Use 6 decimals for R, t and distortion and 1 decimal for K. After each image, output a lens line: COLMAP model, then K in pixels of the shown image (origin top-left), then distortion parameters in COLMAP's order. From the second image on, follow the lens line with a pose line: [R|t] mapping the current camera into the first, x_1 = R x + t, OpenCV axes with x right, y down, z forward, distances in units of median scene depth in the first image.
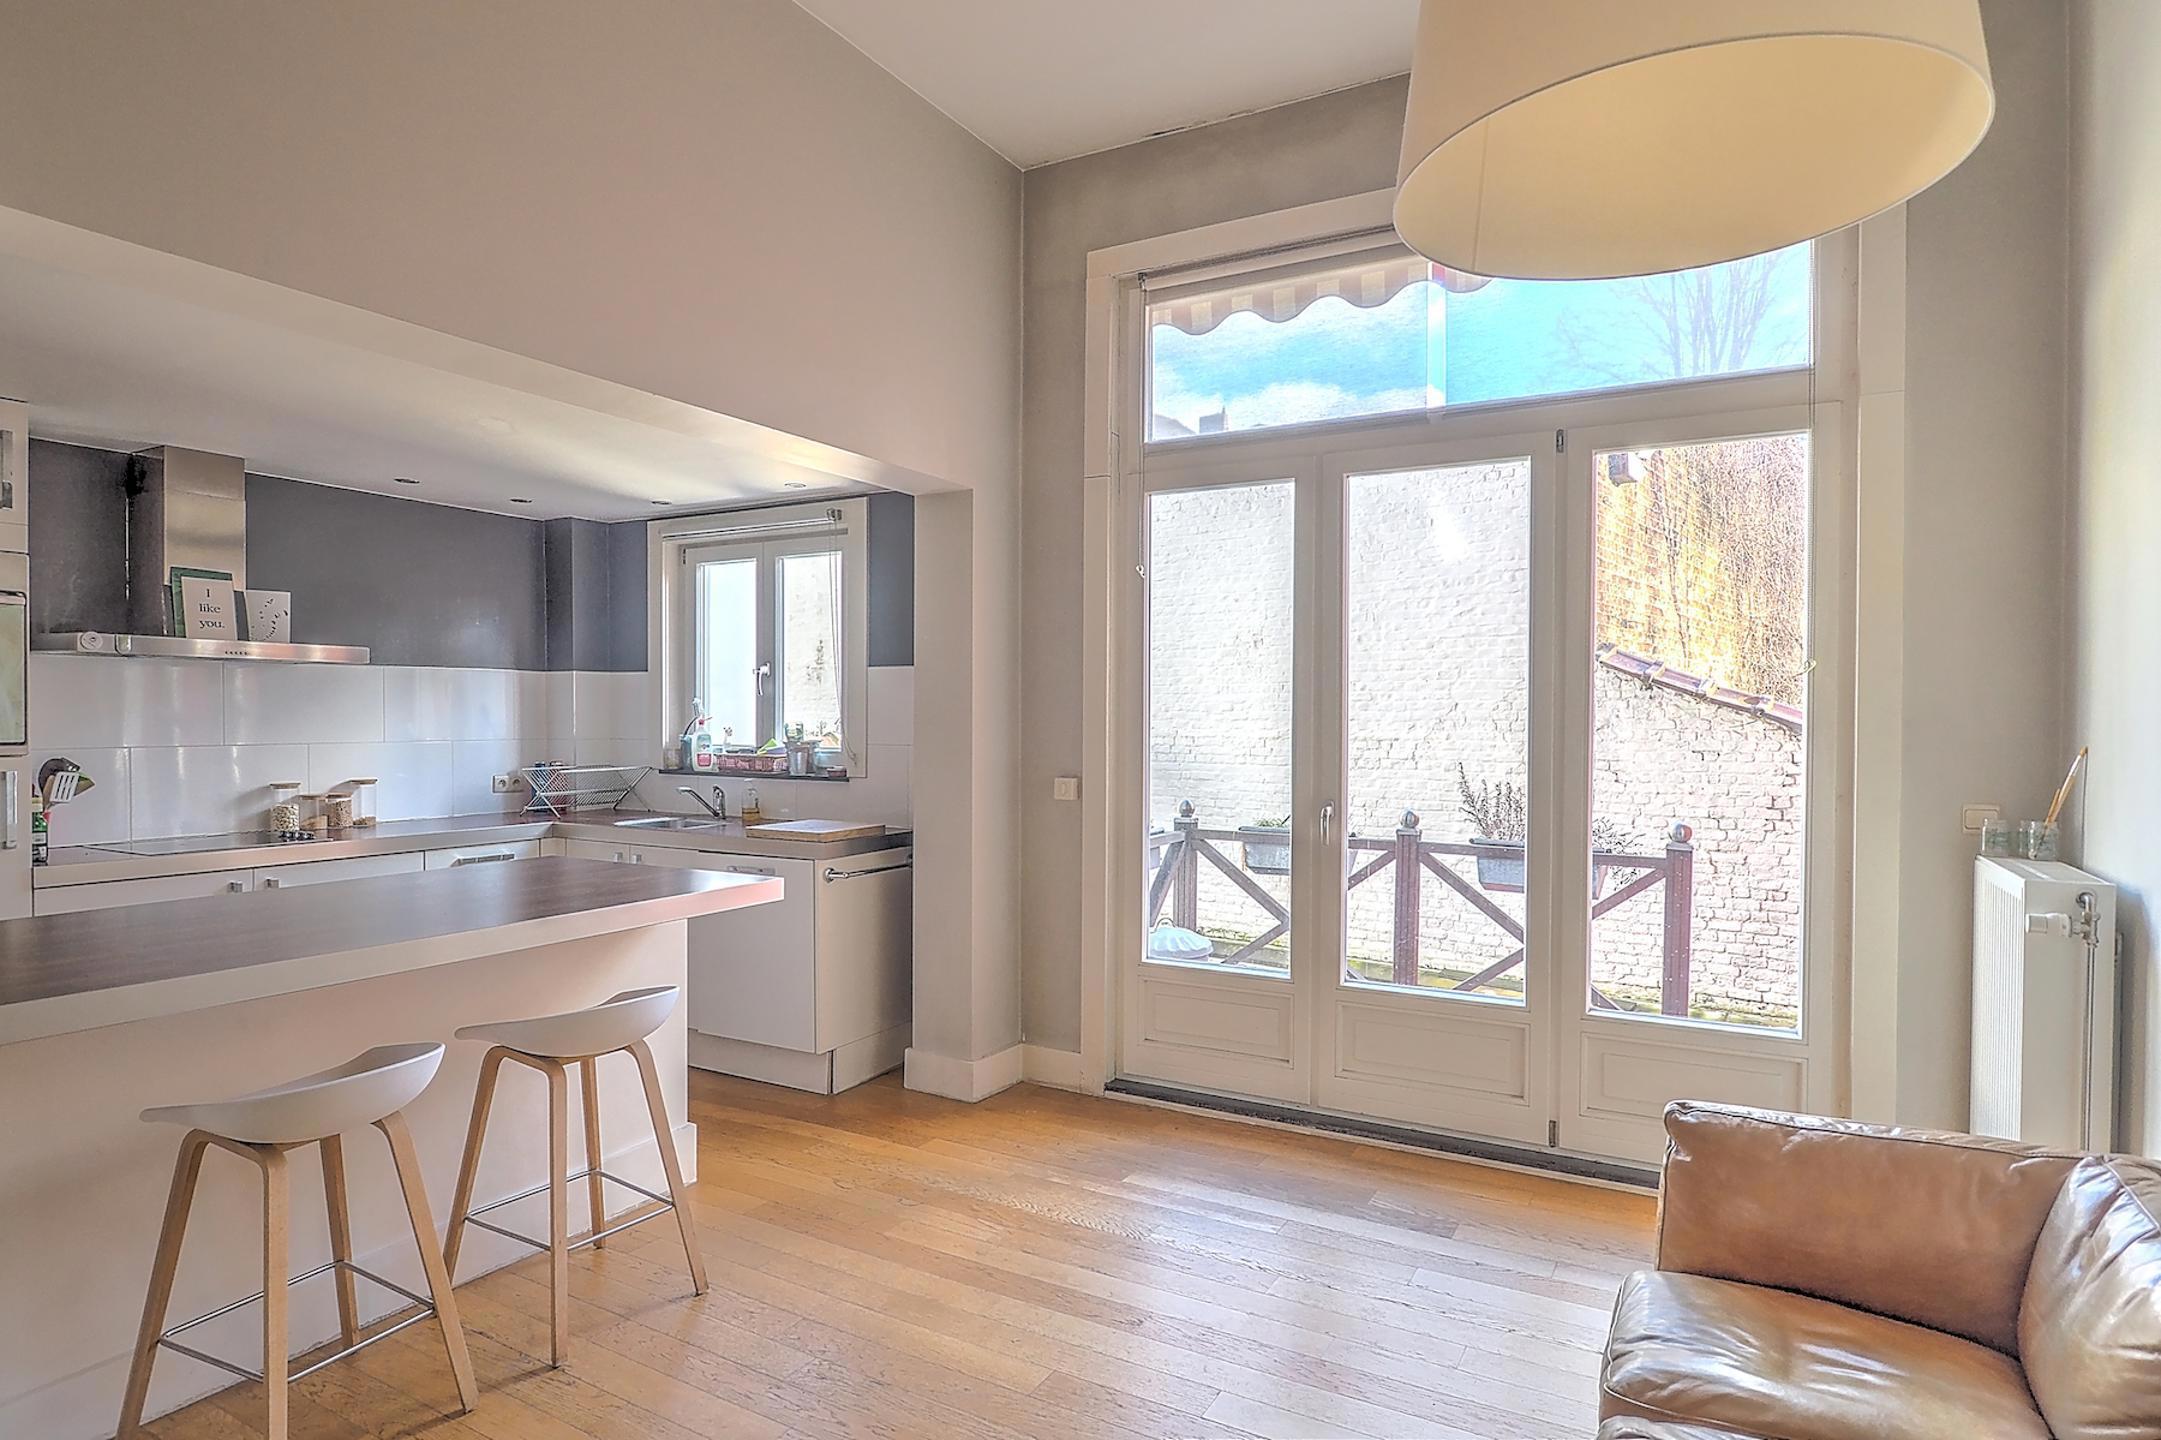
lens RADIAL K [[1181.6, 0, 1078.4], [0, 1181.6, 724.2], [0, 0, 1]] dist [-0.001567, -0.001364]
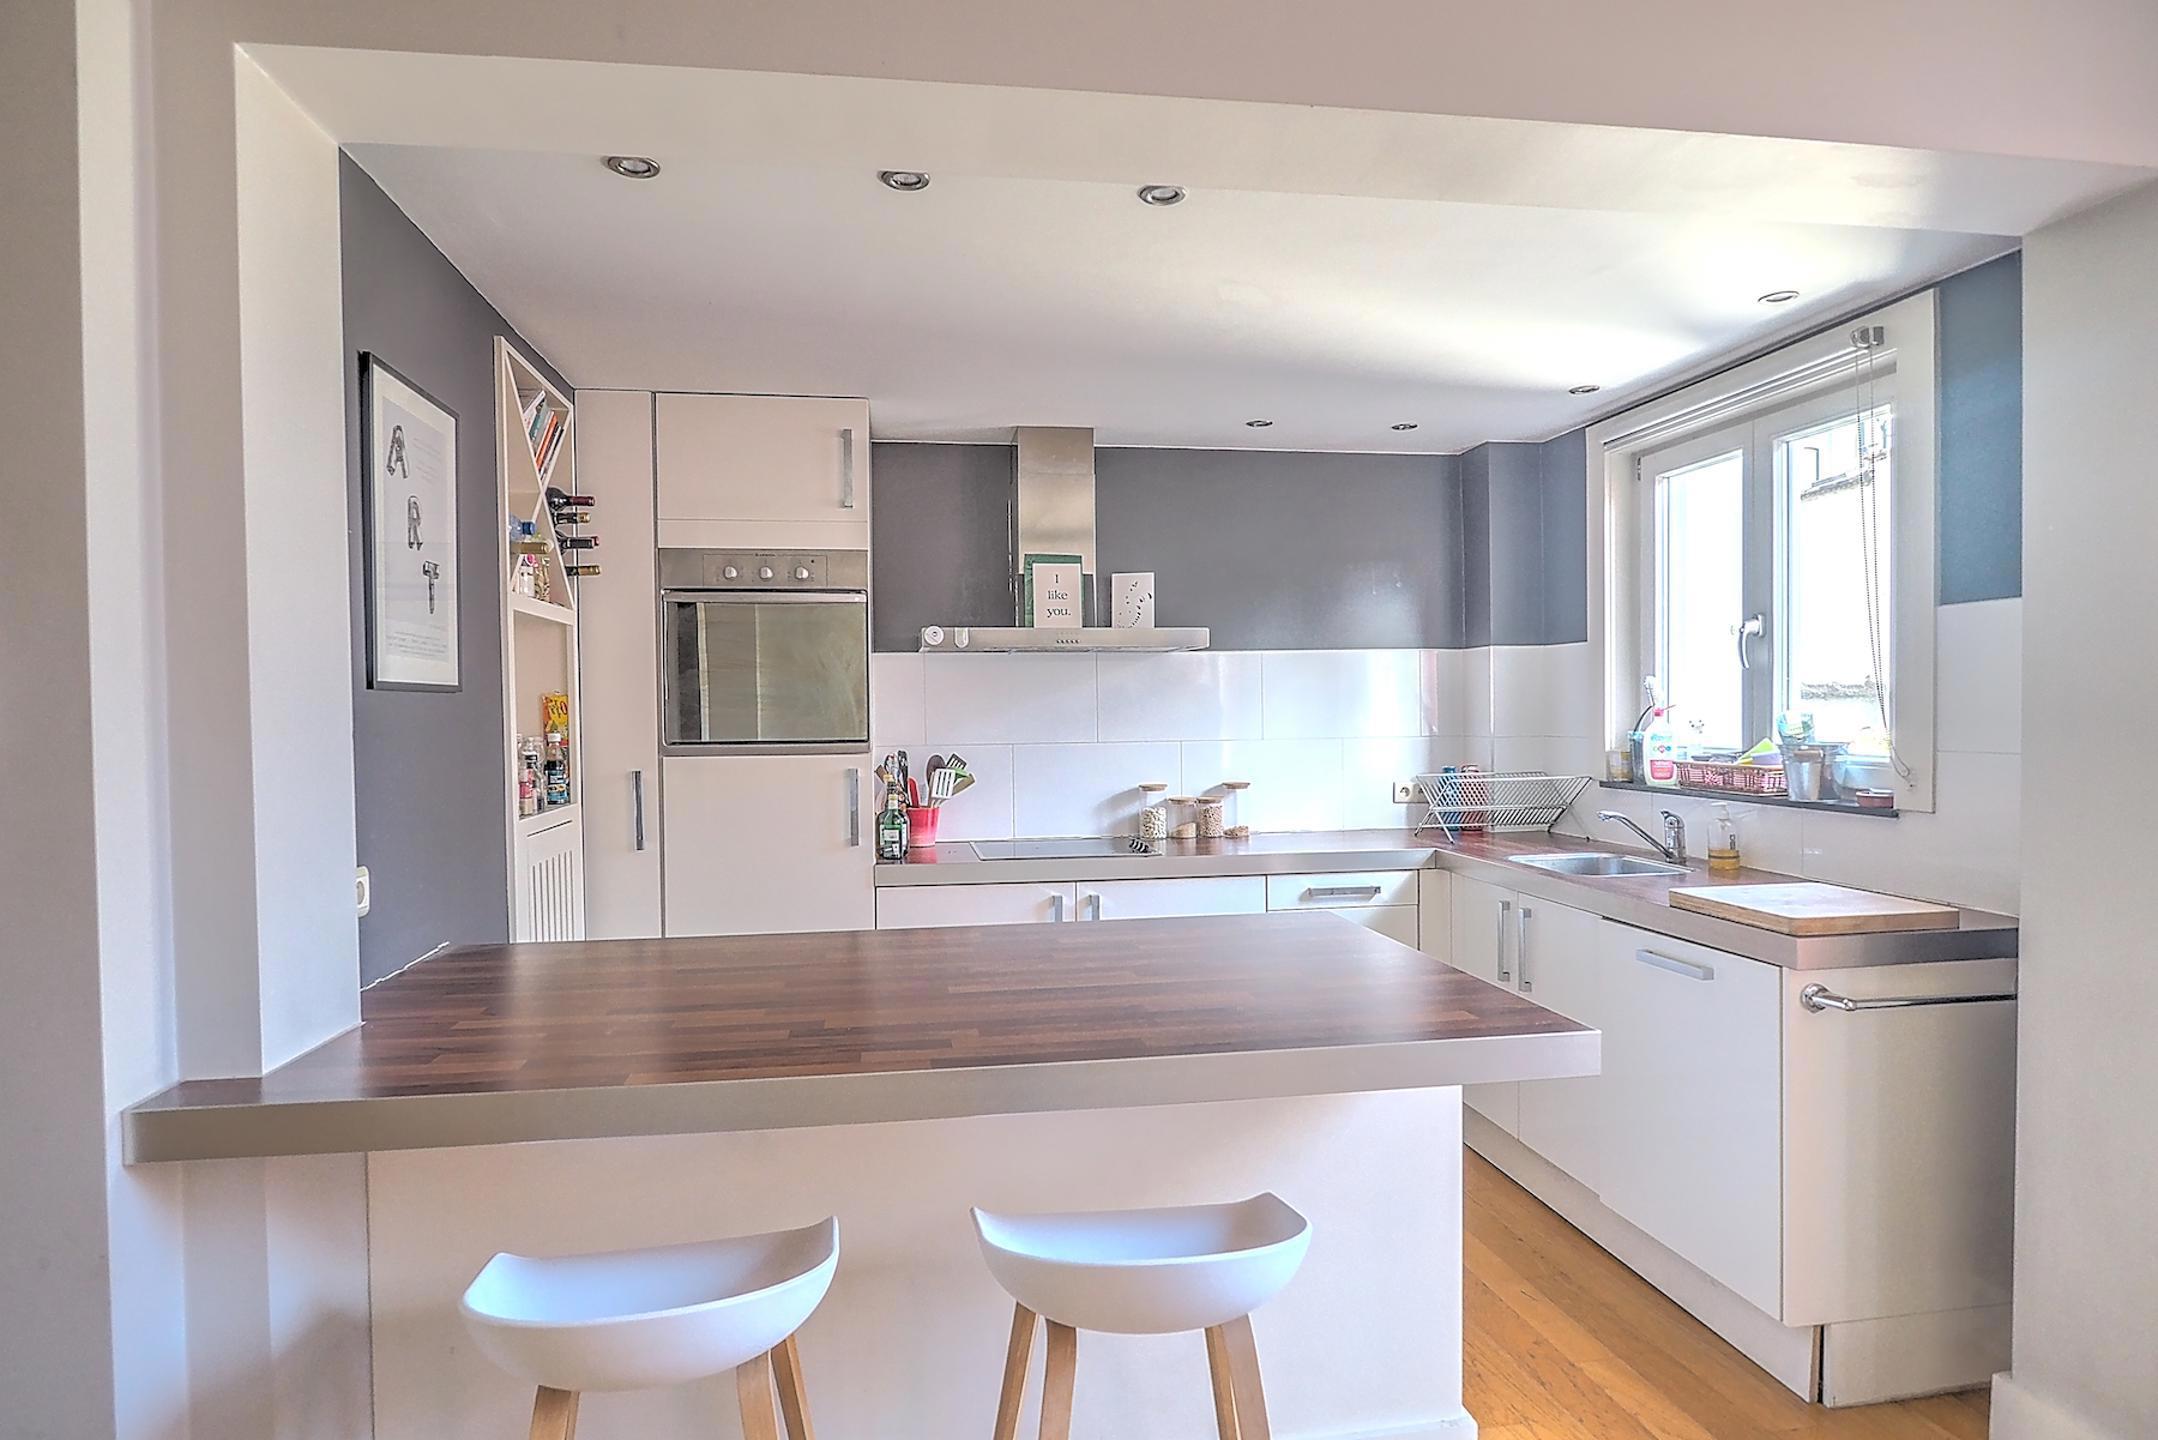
lens RADIAL K [[1180.0, 0, 1083.1], [0, 1180.0, 731.5], [0, 0, 1]] dist [-0.001567, -0.001364]
pose [[0.623053, 0.003307, -0.782173, -0.000373], [0.008464, 0.999904, 0.010970, -0.001095], [0.782134, -0.013455, 0.622965, 0.349447]]
